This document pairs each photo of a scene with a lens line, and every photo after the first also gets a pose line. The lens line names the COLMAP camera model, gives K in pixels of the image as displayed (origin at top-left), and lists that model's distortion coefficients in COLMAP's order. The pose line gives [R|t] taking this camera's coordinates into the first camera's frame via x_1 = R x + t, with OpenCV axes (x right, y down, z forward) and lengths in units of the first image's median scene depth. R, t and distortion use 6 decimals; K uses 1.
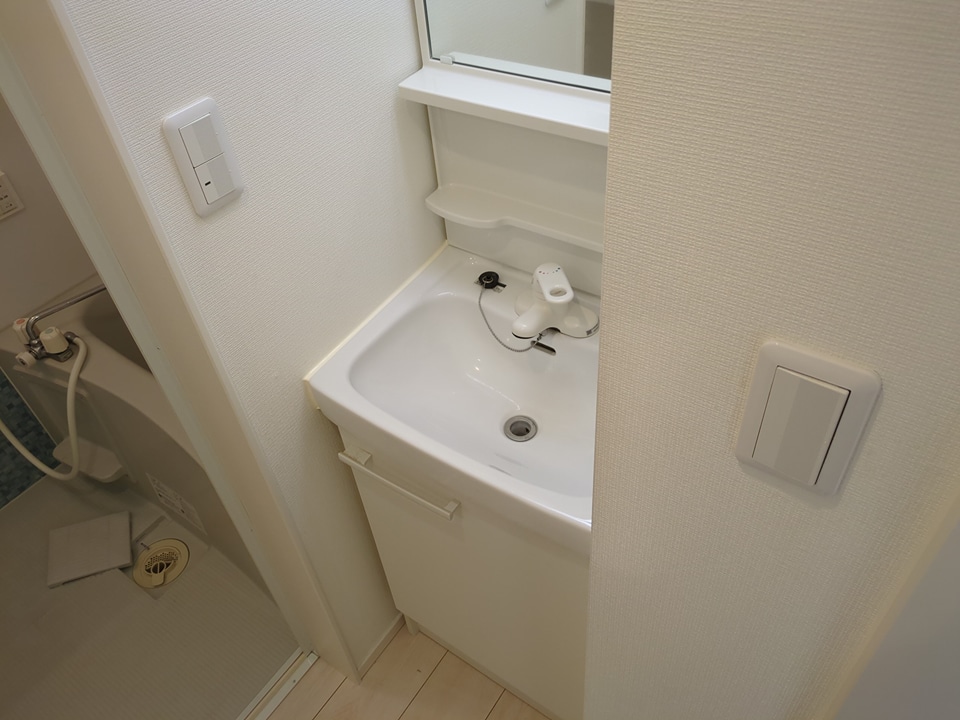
lens RADIAL K [[720.5, 0, 481.3], [0, 720.5, 353.9], [0, 0, 1]] dist [0.029844, -0.032738]
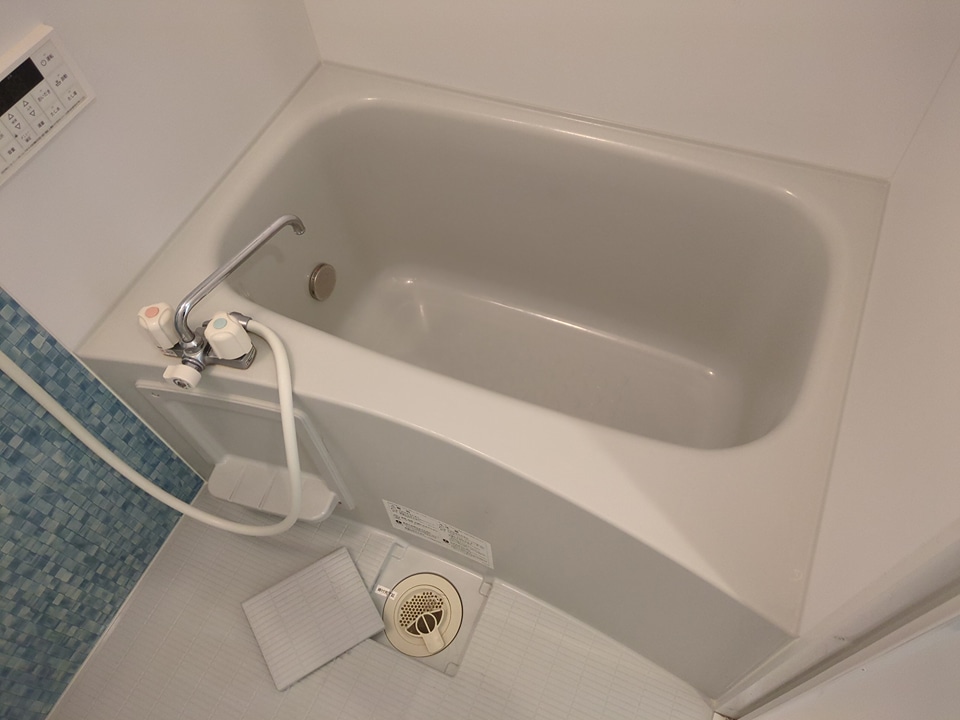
lens RADIAL K [[720.5, 0, 488.2], [0, 720.5, 352.2], [0, 0, 1]] dist [0.029844, -0.032738]
pose [[0.978778, -0.170184, 0.114154, -0.422541], [0.139015, 0.960695, 0.240290, -0.104999], [-0.150561, -0.219321, 0.963966, 0.392255]]
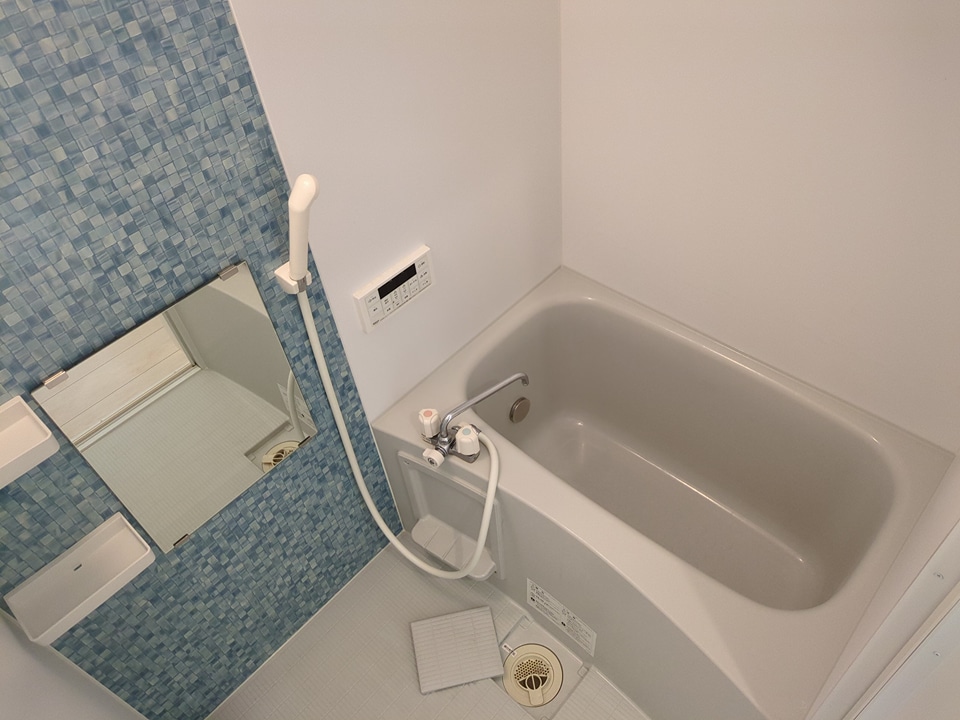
lens RADIAL K [[720.5, 0, 492.9], [0, 720.5, 346.4], [0, 0, 1]] dist [0.029844, -0.032738]
pose [[0.993539, 0.084964, -0.075237, -0.463592], [-0.079636, 0.994278, 0.071194, -0.183233], [0.080856, -0.064743, 0.994621, 0.121571]]
